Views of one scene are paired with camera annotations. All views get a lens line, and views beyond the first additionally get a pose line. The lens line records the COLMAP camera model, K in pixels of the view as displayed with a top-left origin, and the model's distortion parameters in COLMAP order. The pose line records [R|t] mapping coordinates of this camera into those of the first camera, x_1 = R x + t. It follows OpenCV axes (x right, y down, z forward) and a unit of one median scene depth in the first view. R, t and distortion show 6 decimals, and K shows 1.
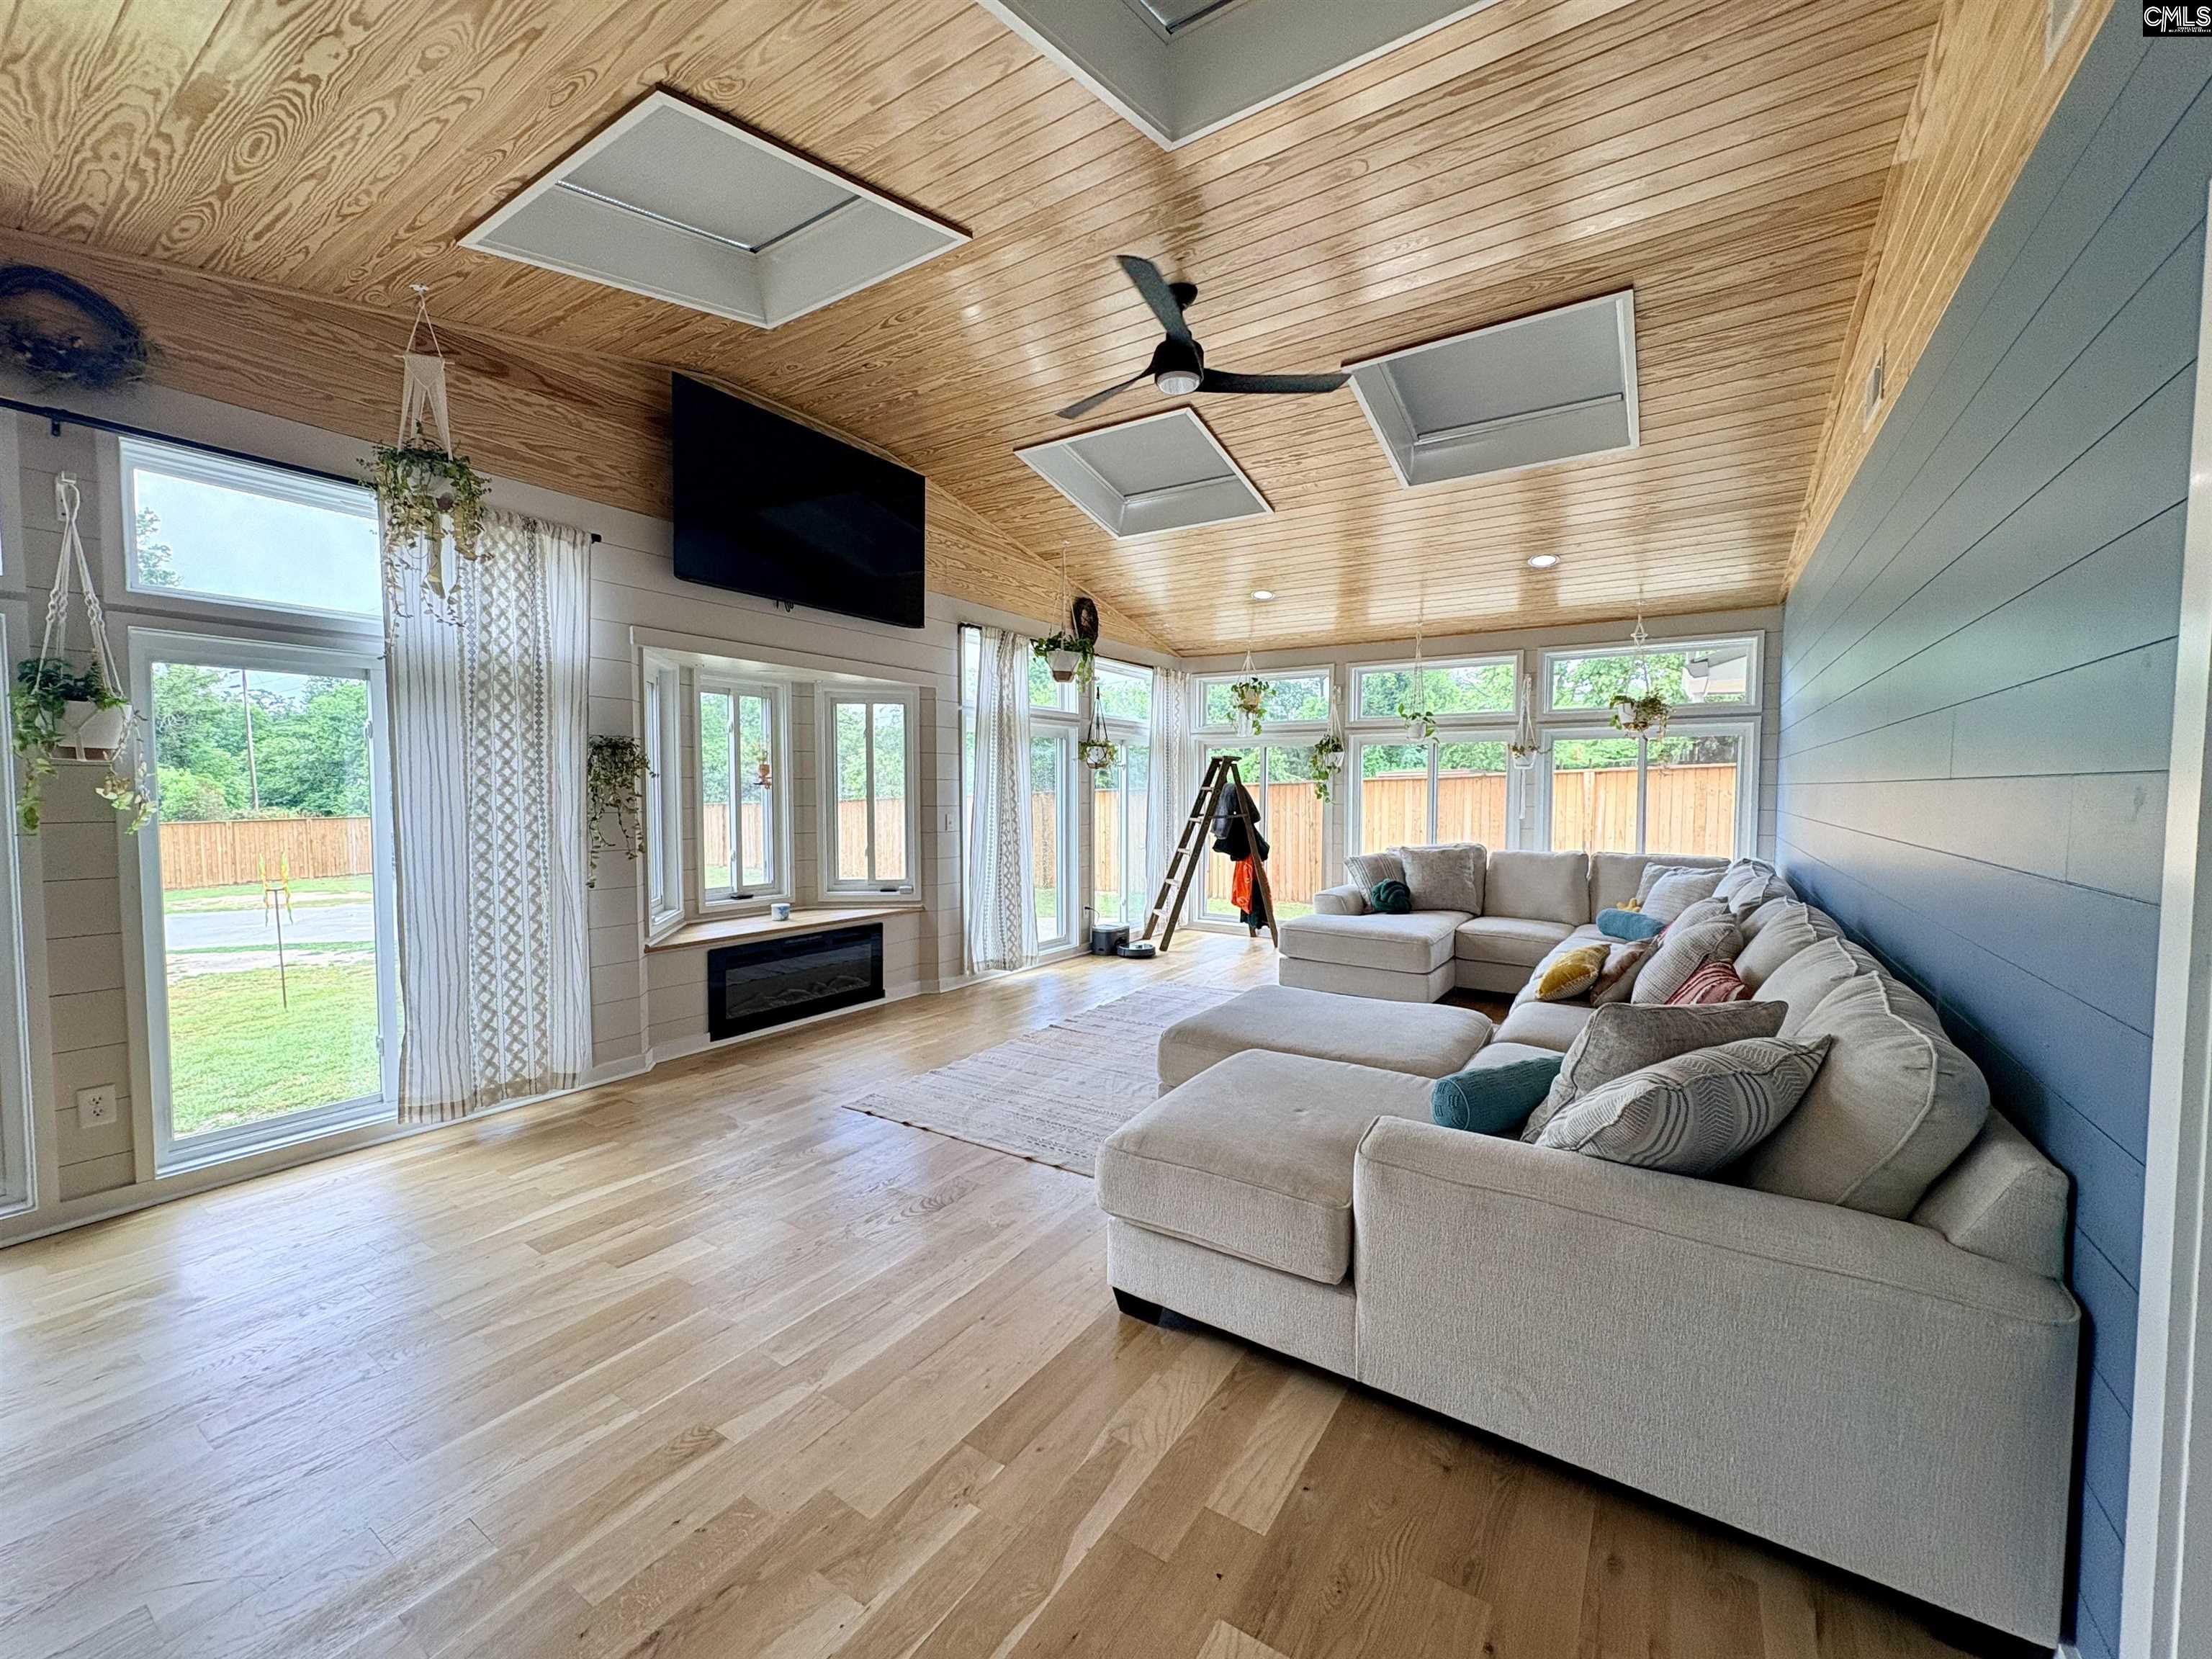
lens RADIAL K [[879.4, 0, 1108.4], [0, 879.4, 824.1], [0, 0, 1]] dist [0.001162, -0.000716]
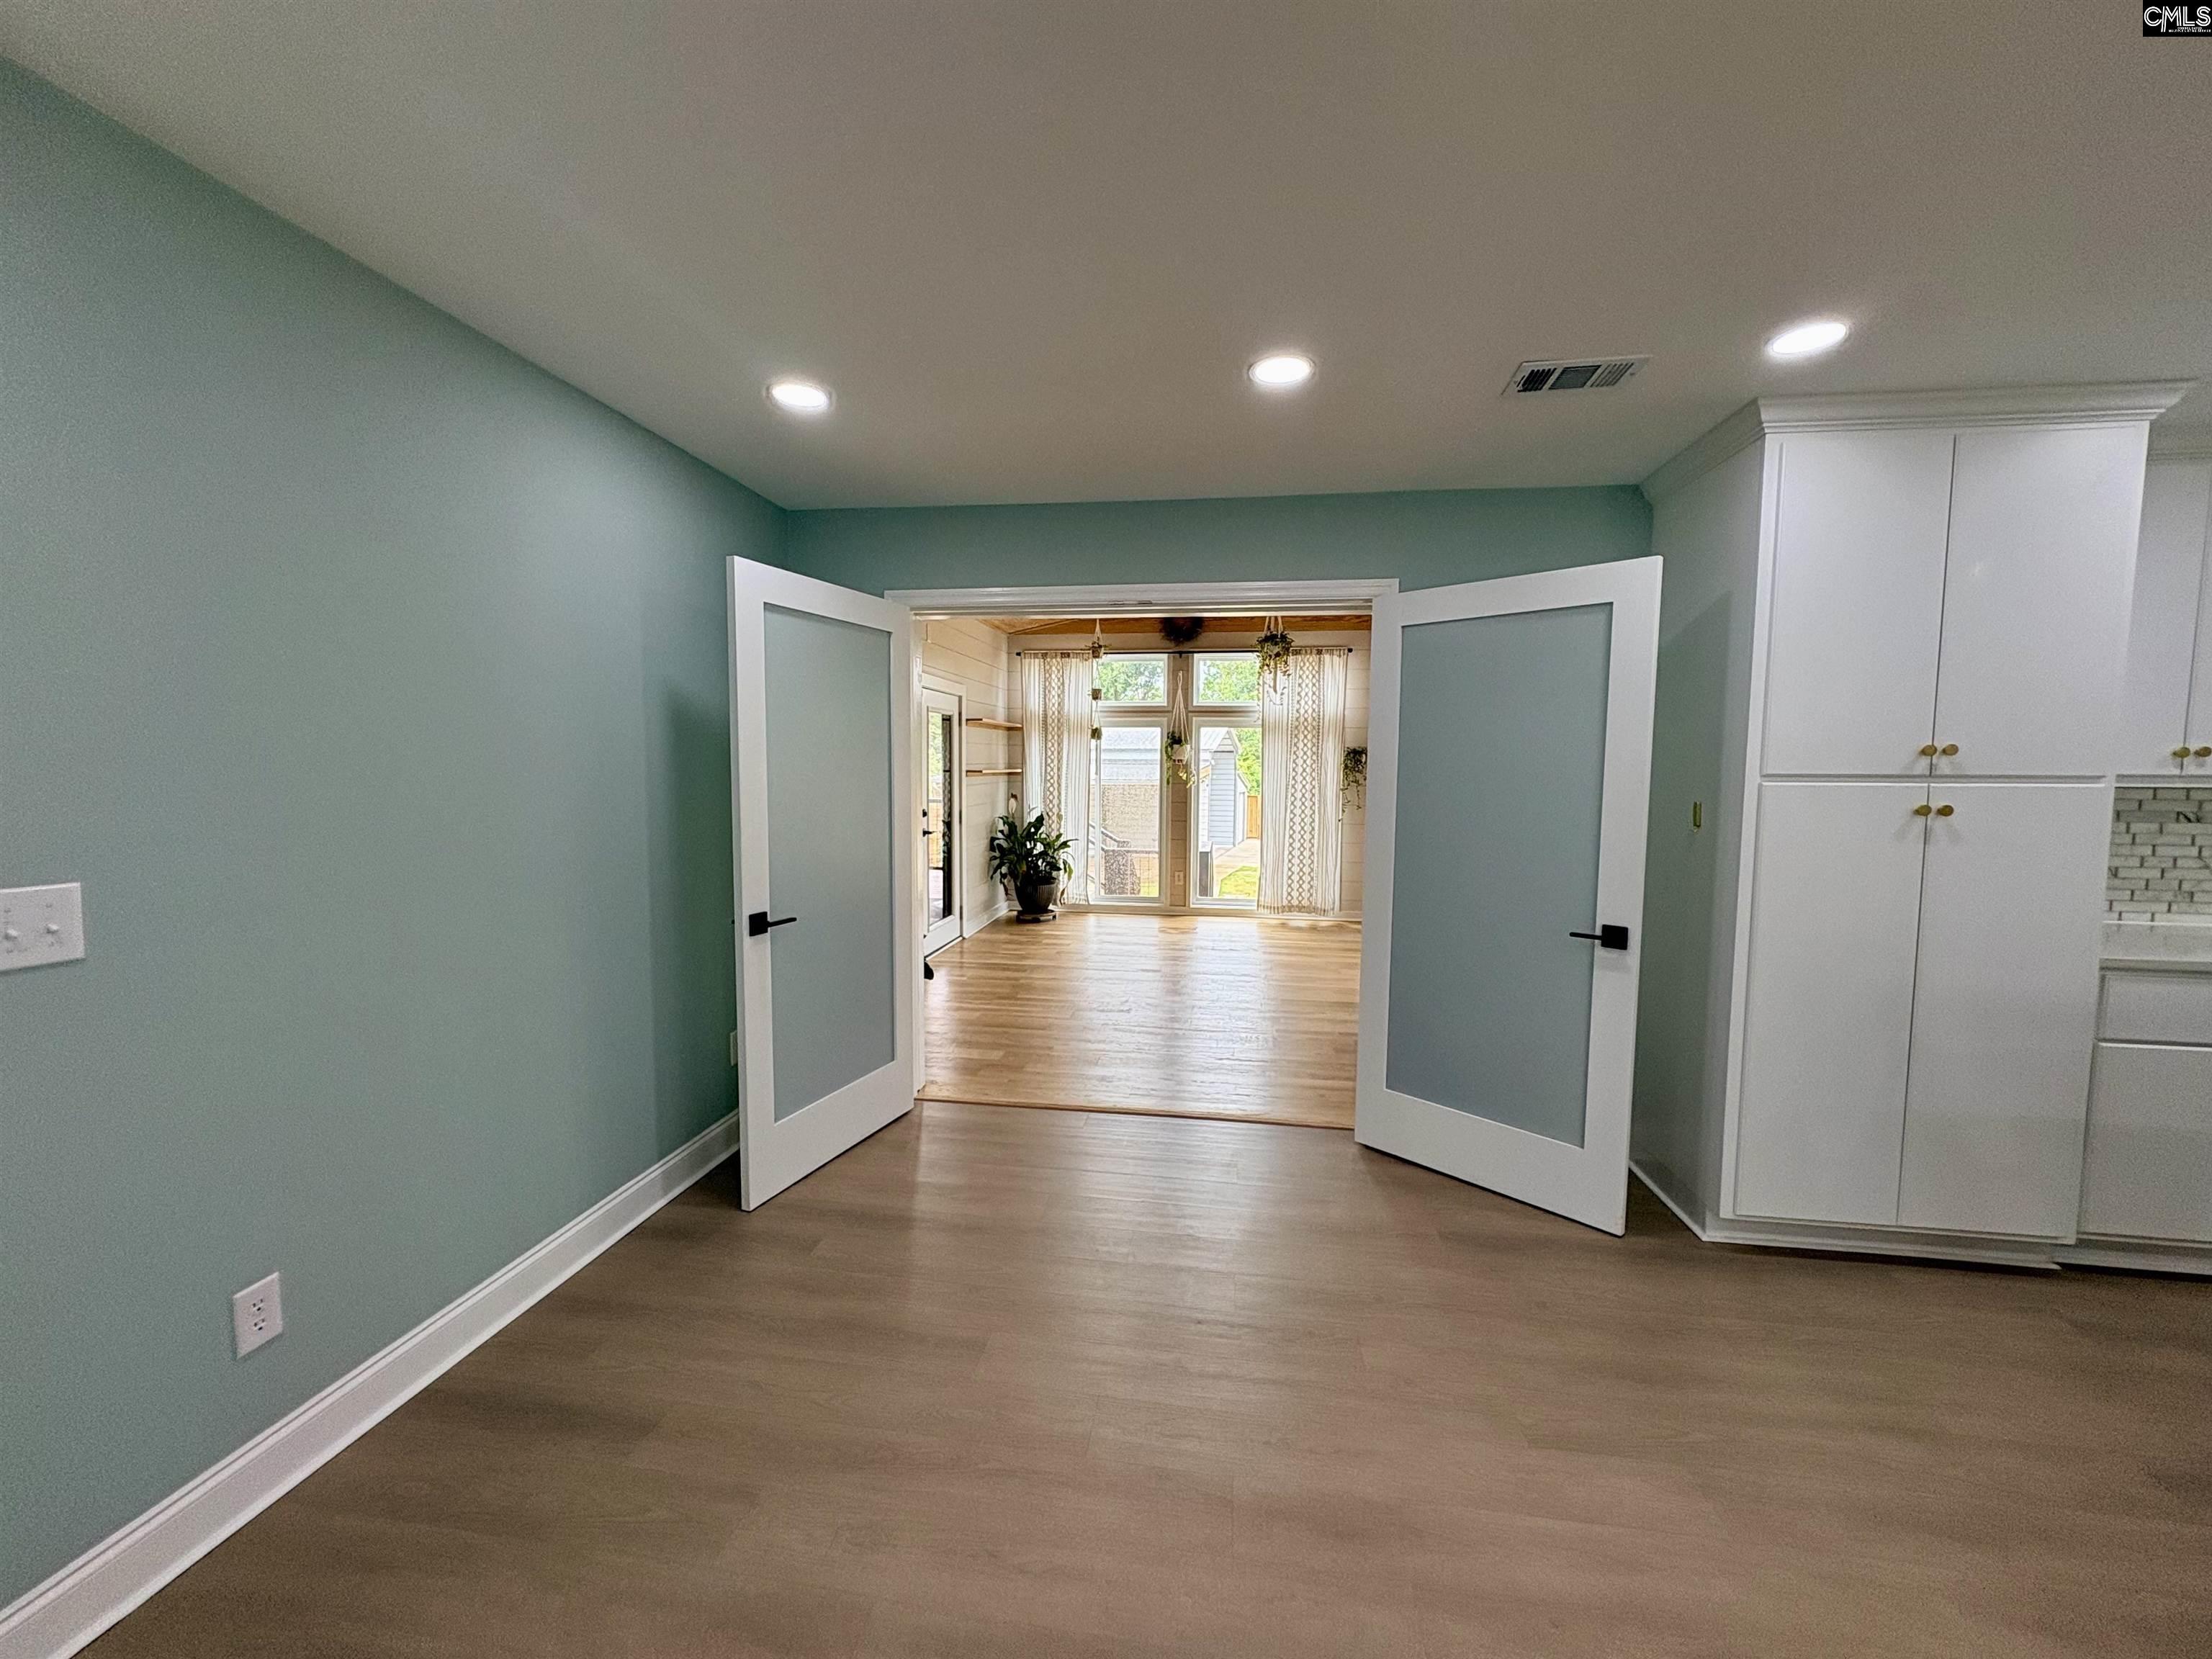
lens RADIAL K [[879.4, 0, 1109.6], [0, 879.4, 827.6], [0, 0, 1]] dist [0.001162, -0.000716]
pose [[0.413474, 0.059987, -0.908538, 1.144670], [-0.046223, 0.997924, 0.044853, 0.019435], [0.909342, 0.023450, 0.415388, -0.364982]]
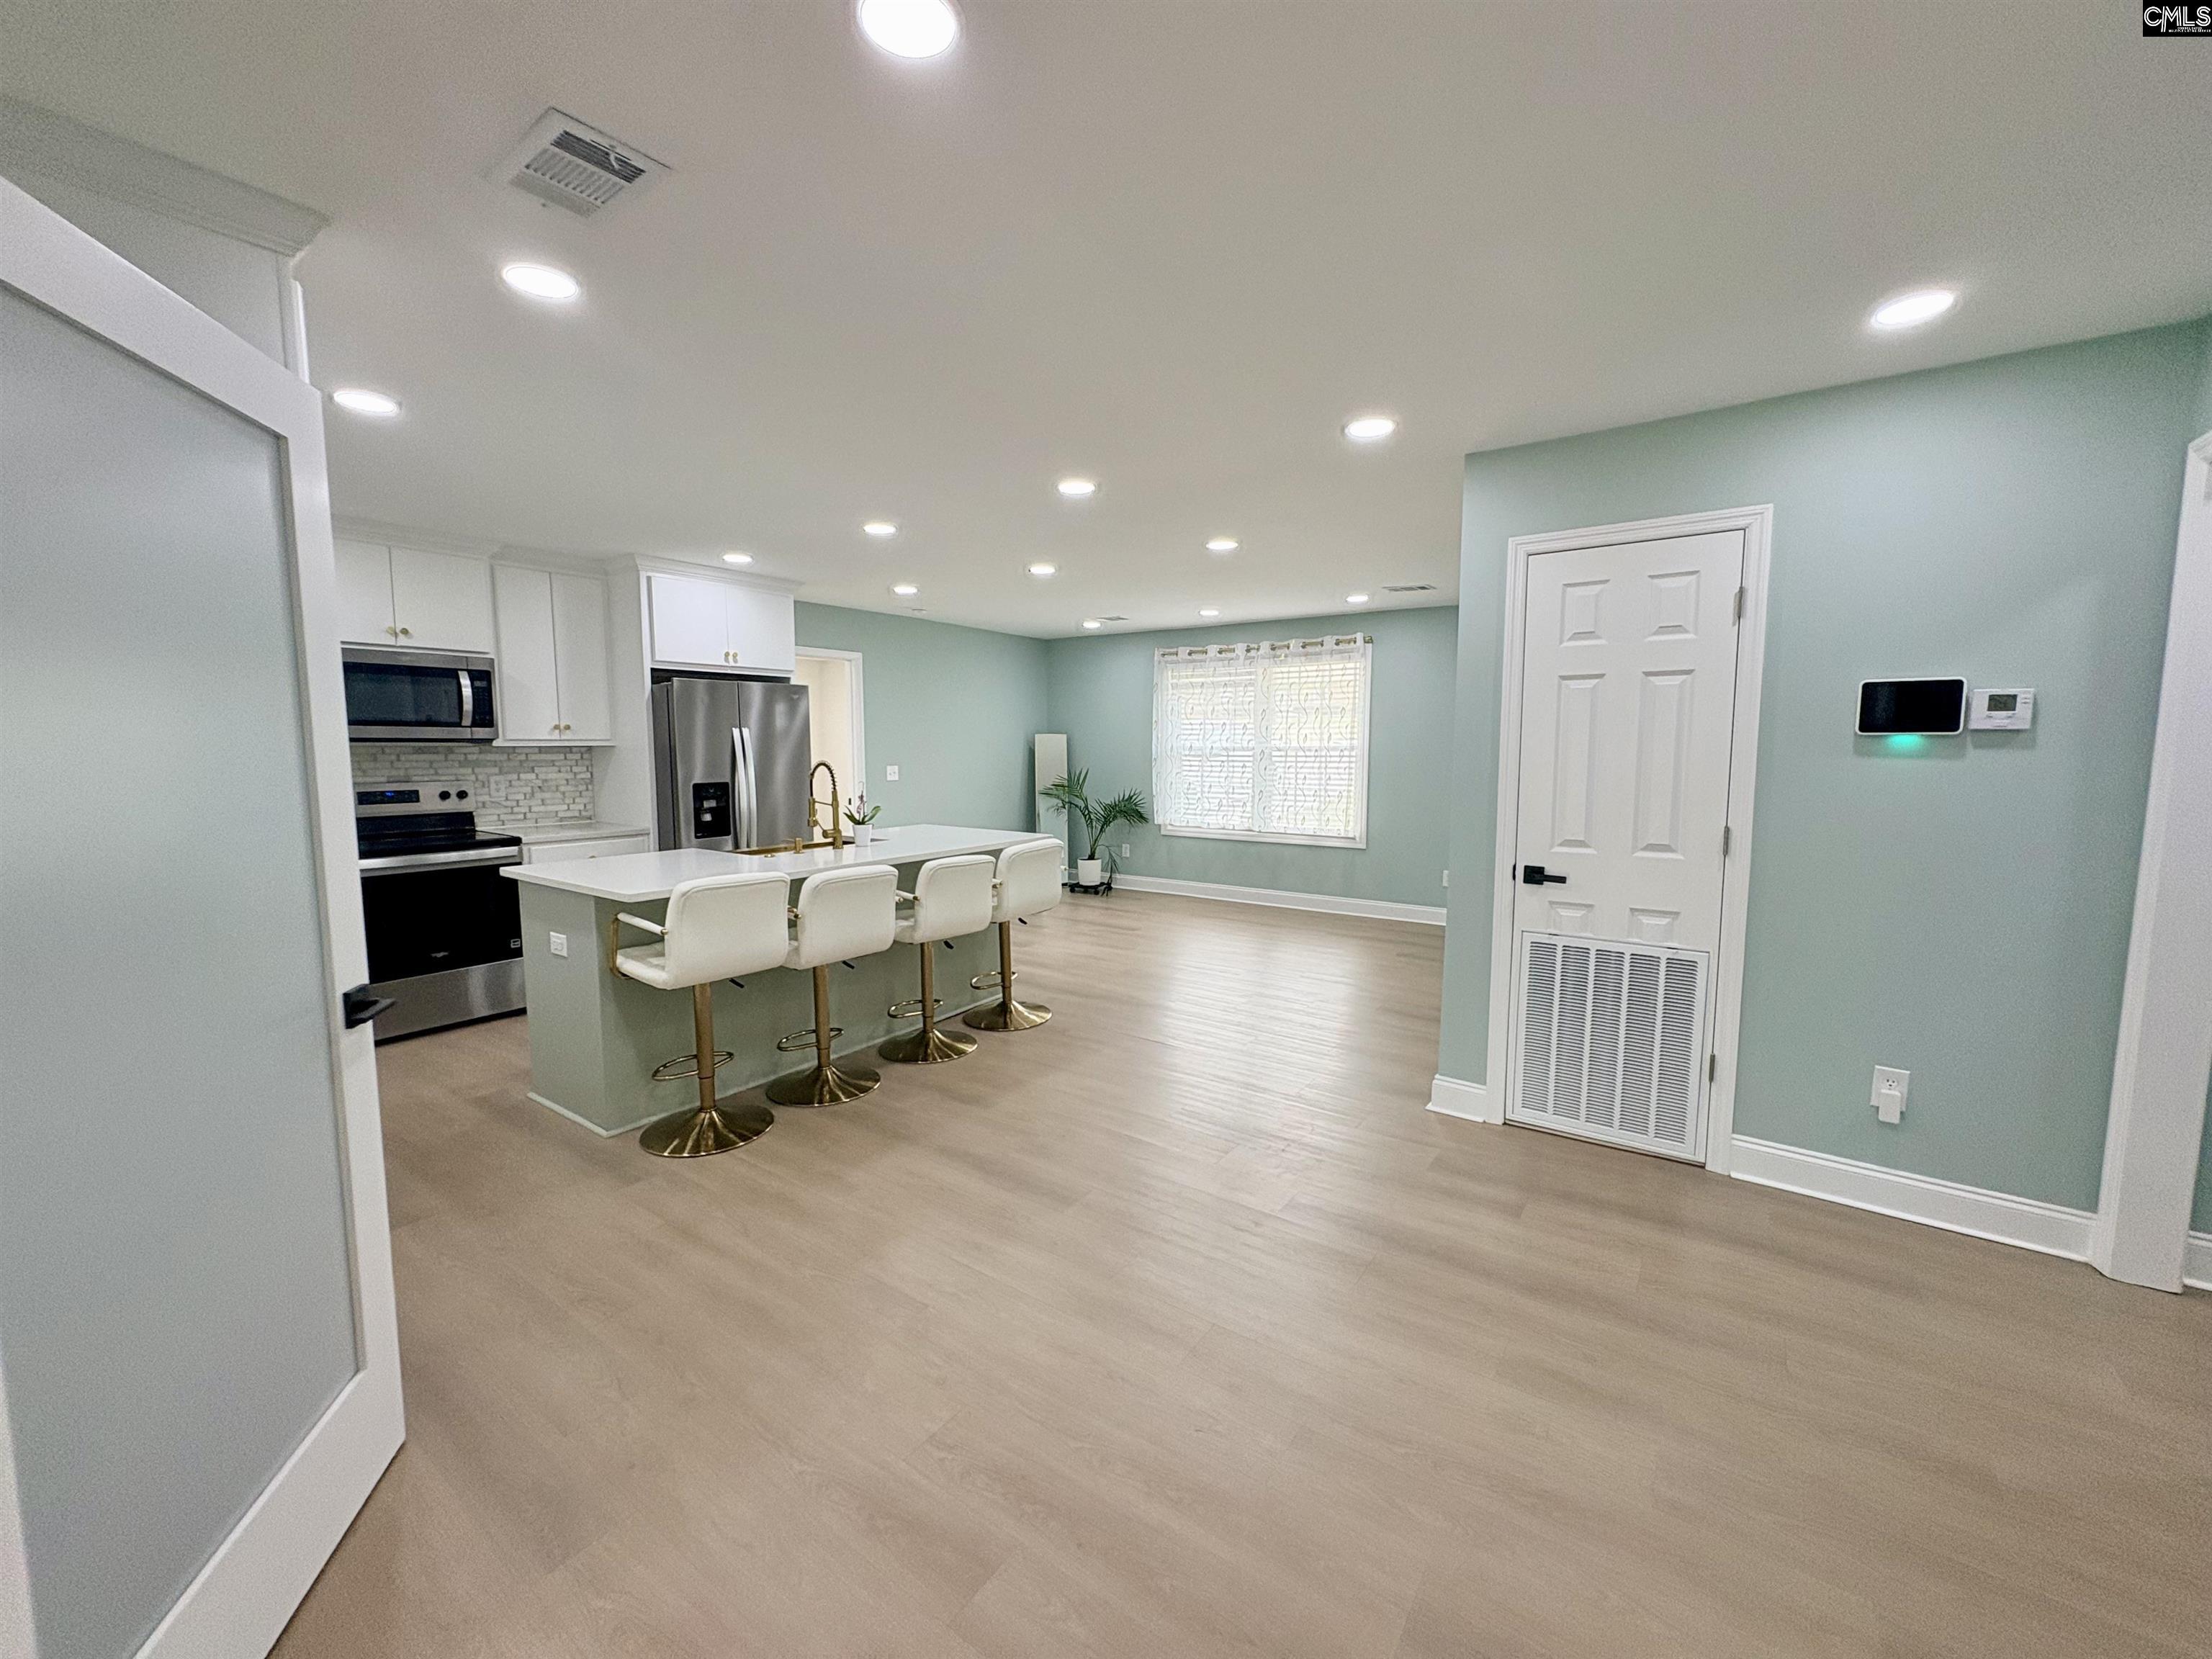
lens RADIAL K [[879.4, 0, 1099.2], [0, 879.4, 829.9], [0, 0, 1]] dist [0.001162, -0.000716]
pose [[0.045446, -0.104206, 0.993517, -1.022472], [0.042004, 0.993864, 0.102321, -0.018864], [-0.998083, 0.037081, 0.049544, 0.309915]]
